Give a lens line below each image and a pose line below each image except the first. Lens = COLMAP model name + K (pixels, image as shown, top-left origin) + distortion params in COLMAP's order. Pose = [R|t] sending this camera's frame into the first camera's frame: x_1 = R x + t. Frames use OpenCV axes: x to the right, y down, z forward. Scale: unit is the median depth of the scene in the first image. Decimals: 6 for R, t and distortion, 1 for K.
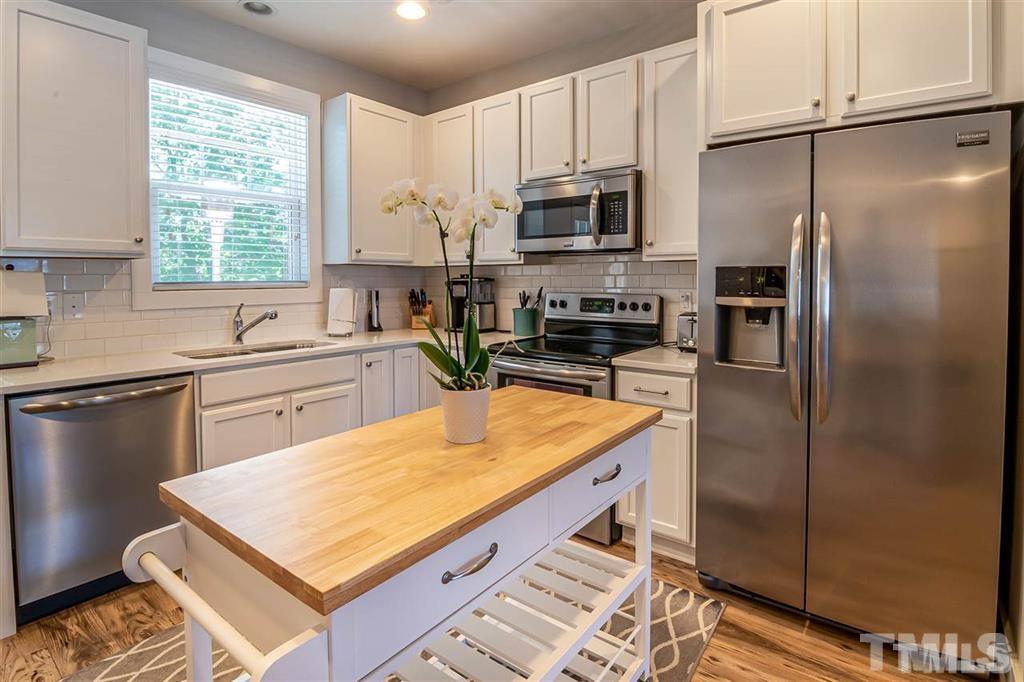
lens RADIAL K [[513.5, 0, 529.2], [0, 513.5, 279.7], [0, 0, 1]] dist [-0.027556, -0.000521]
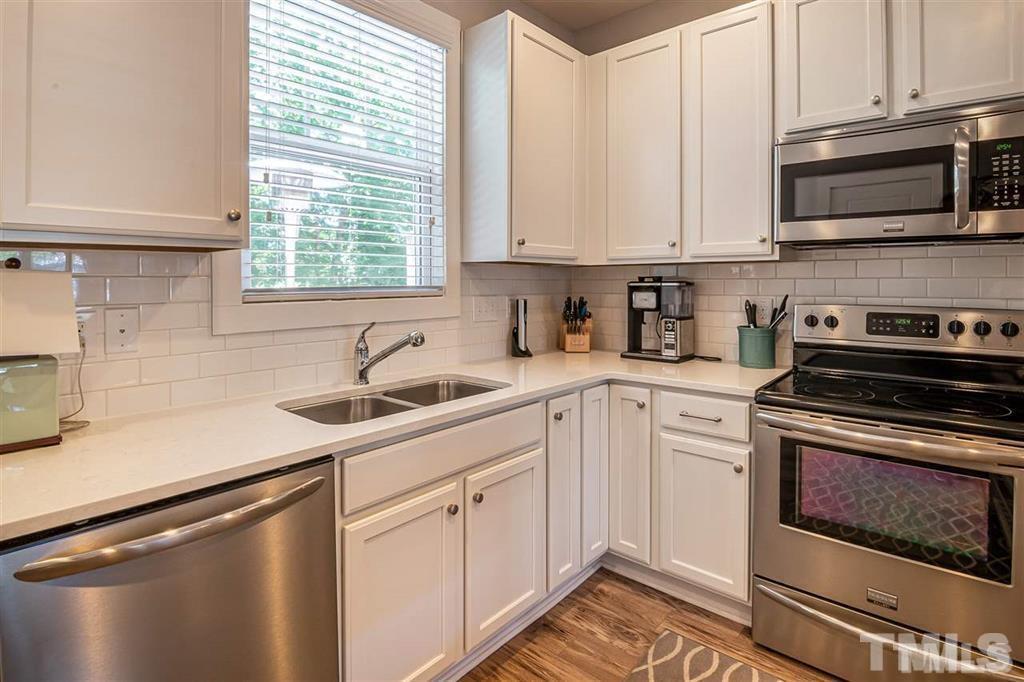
lens RADIAL K [[520.0, 0, 514.2], [0, 520.0, 272.8], [0, 0, 1]] dist [-0.024010, 0.000037]
pose [[0.997880, 0.000167, -0.065081, -0.305439], [-0.001254, 0.999860, -0.016669, -0.003865], [0.065069, 0.016715, 0.997741, 0.320169]]
